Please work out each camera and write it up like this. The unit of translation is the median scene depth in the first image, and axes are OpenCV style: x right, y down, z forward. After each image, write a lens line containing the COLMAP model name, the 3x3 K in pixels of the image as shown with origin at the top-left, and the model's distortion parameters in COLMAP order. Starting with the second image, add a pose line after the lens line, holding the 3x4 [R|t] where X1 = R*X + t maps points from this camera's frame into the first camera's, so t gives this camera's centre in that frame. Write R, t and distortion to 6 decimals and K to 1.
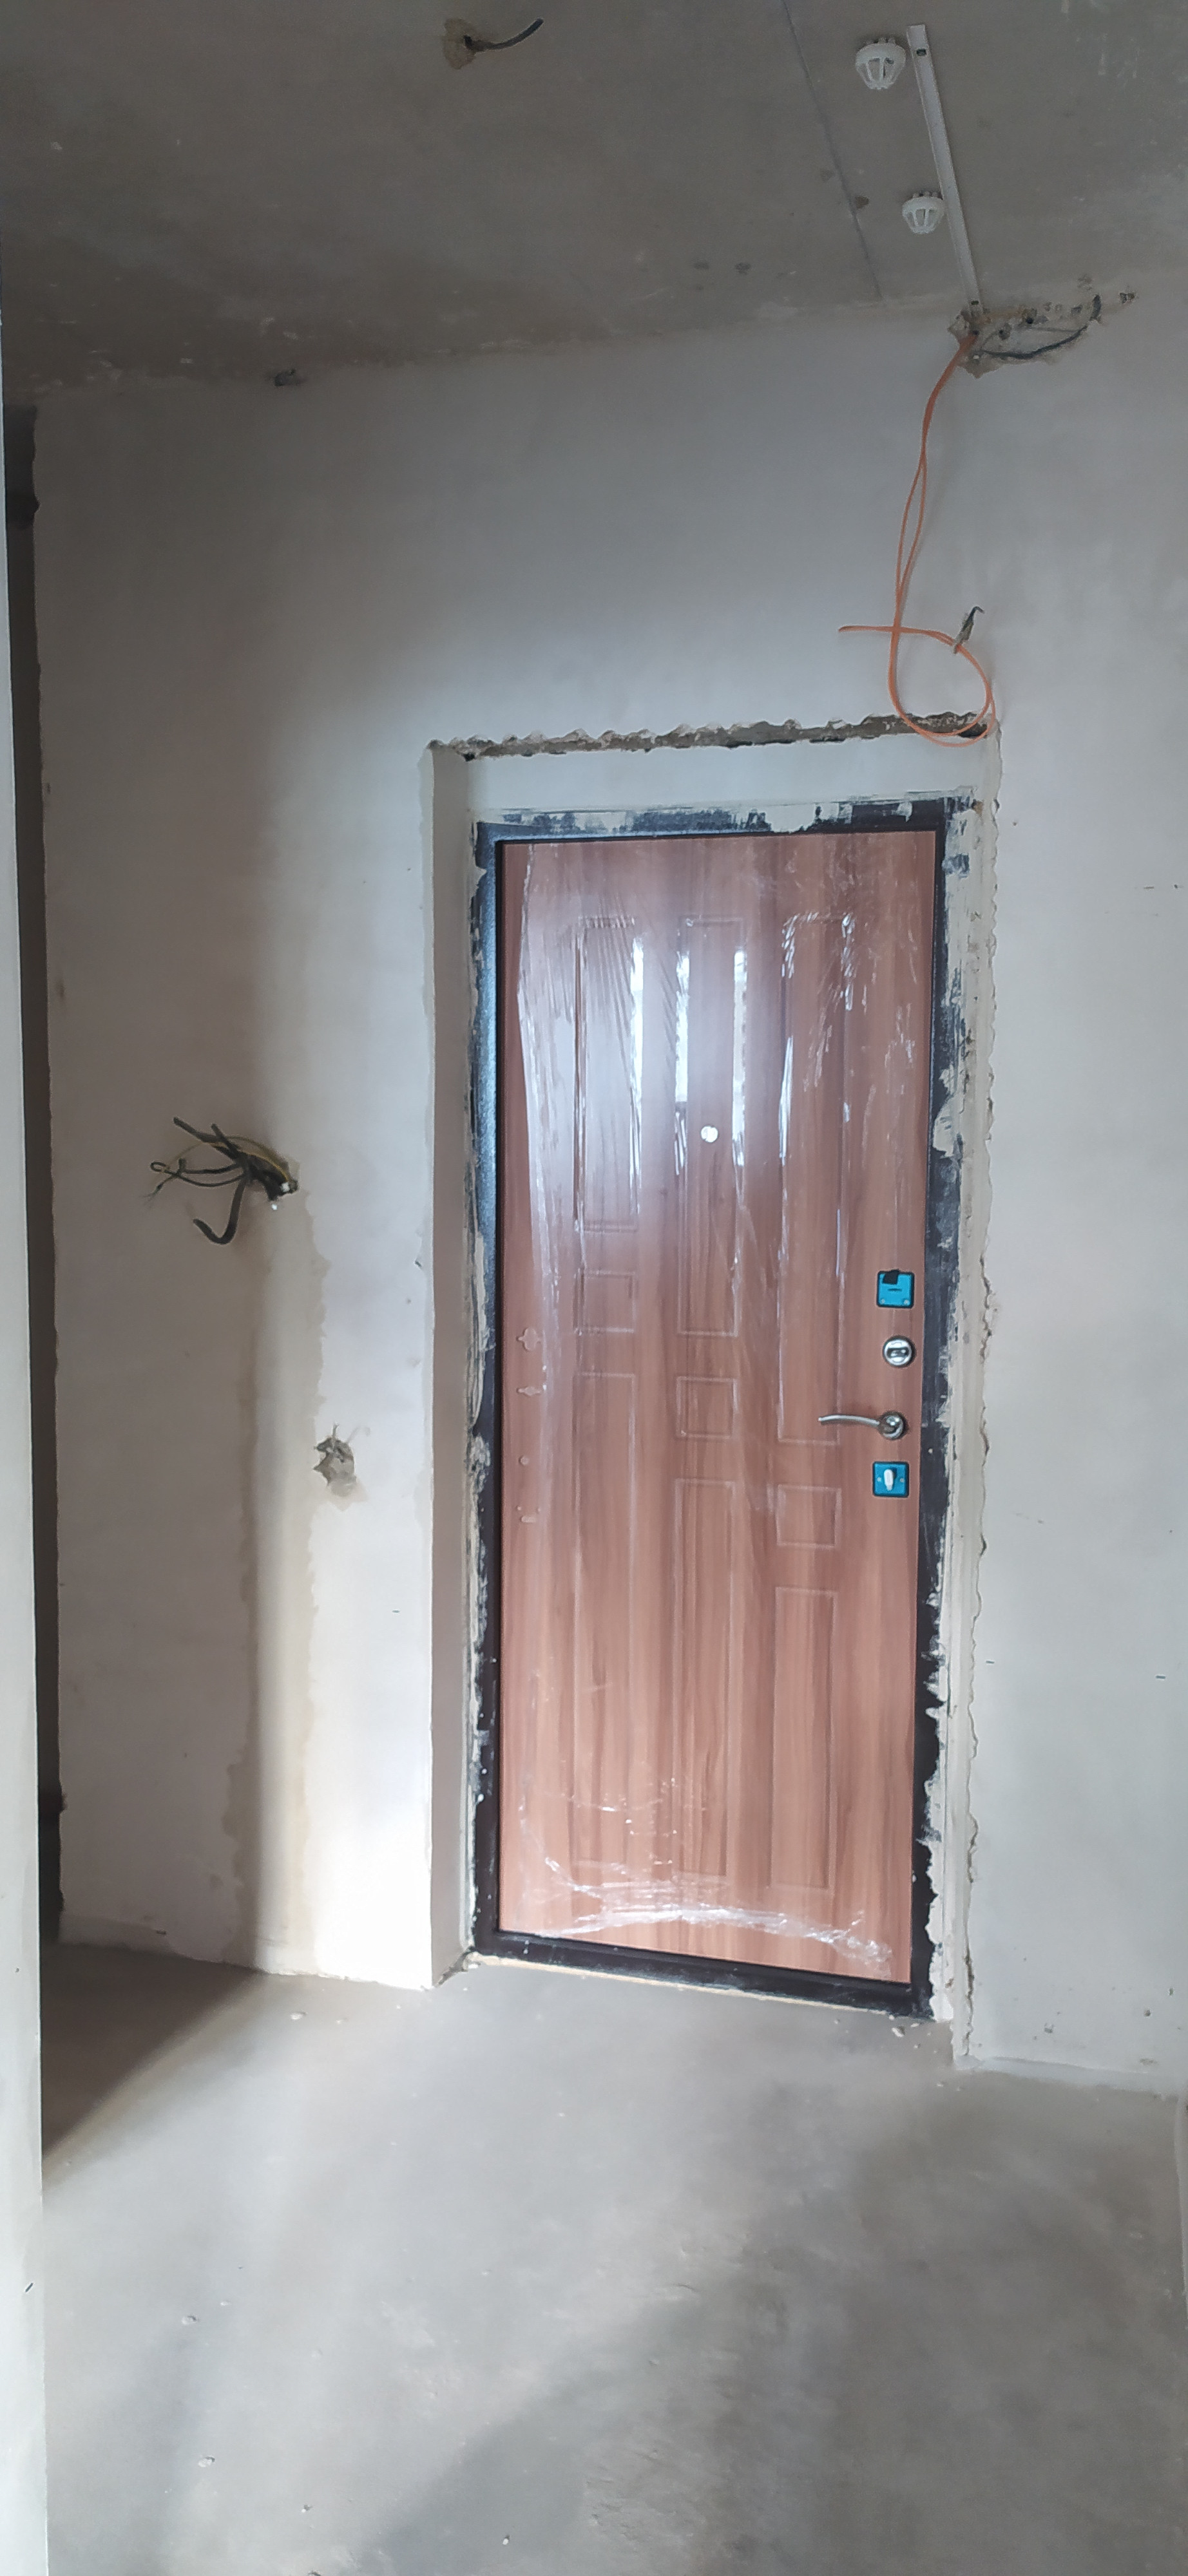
lens RADIAL K [[1886.0, 0, 594.0], [0, 1886.0, 1288.0], [0, 0, 1]] dist [0.037004, -0.001131]
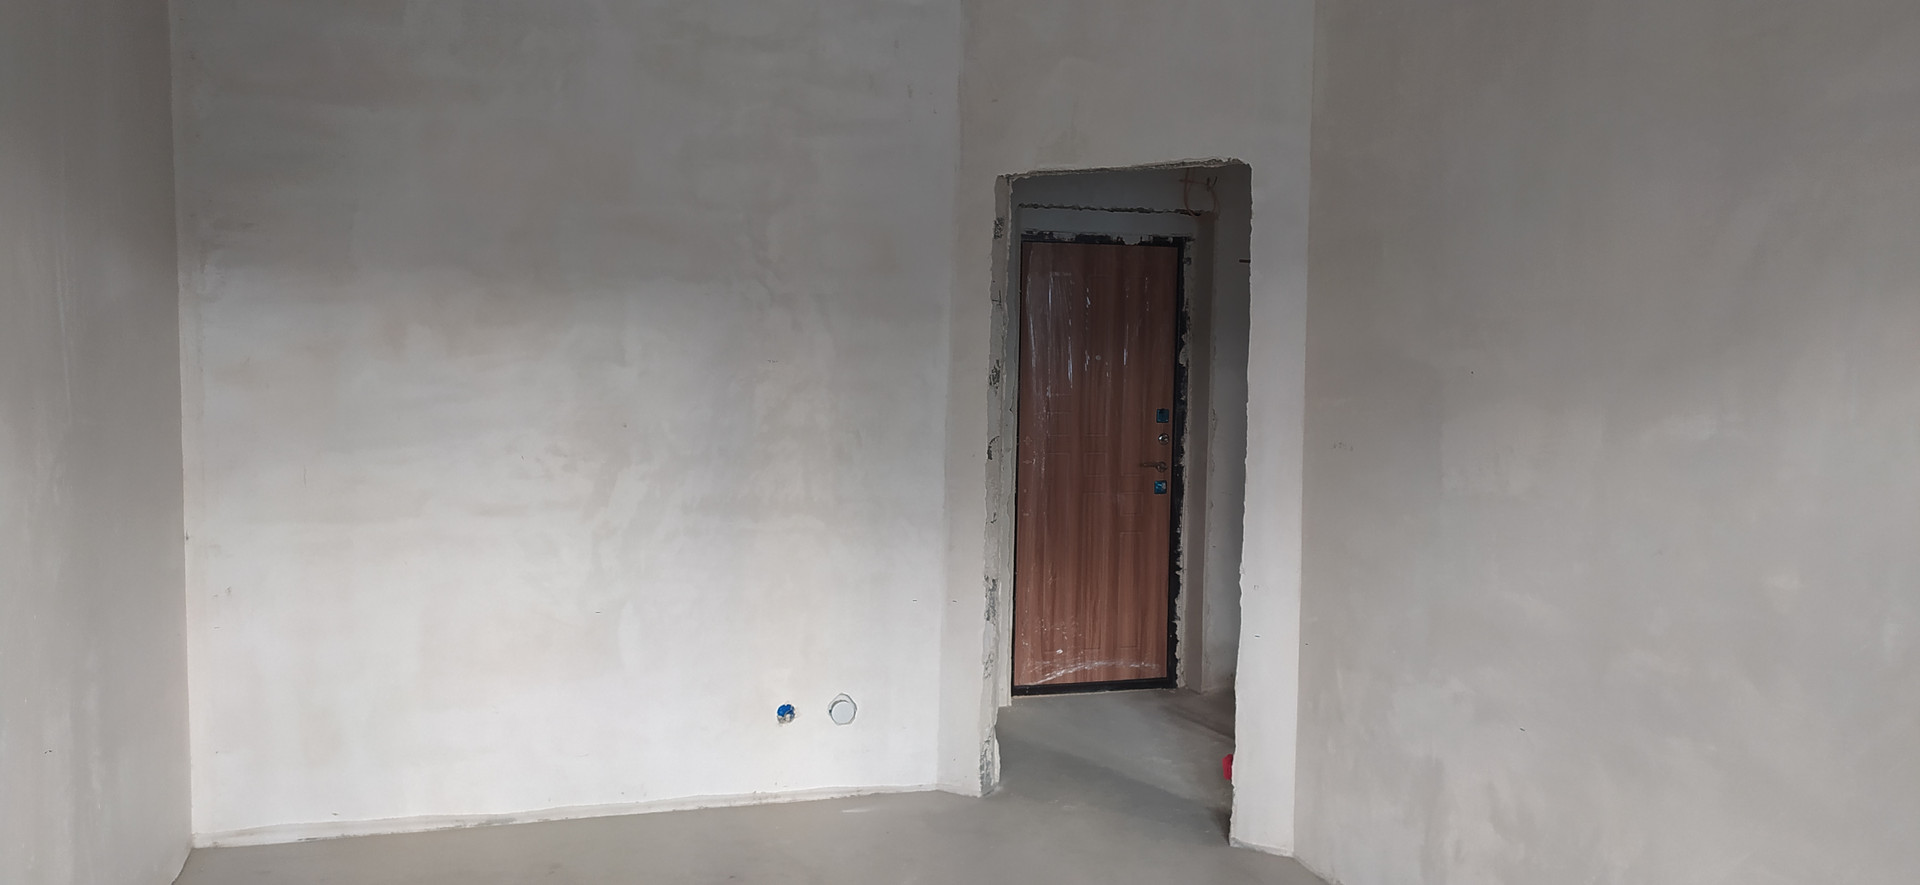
lens RADIAL K [[1405.5, 0, 960.0], [0, 1405.5, 442.5], [0, 0, 1]] dist [0.037004, -0.001131]
pose [[0.841137, -0.032780, 0.539828, -1.155223], [0.039370, 0.999224, -0.000669, 0.028408], [-0.539388, 0.021816, 0.841775, -0.522986]]
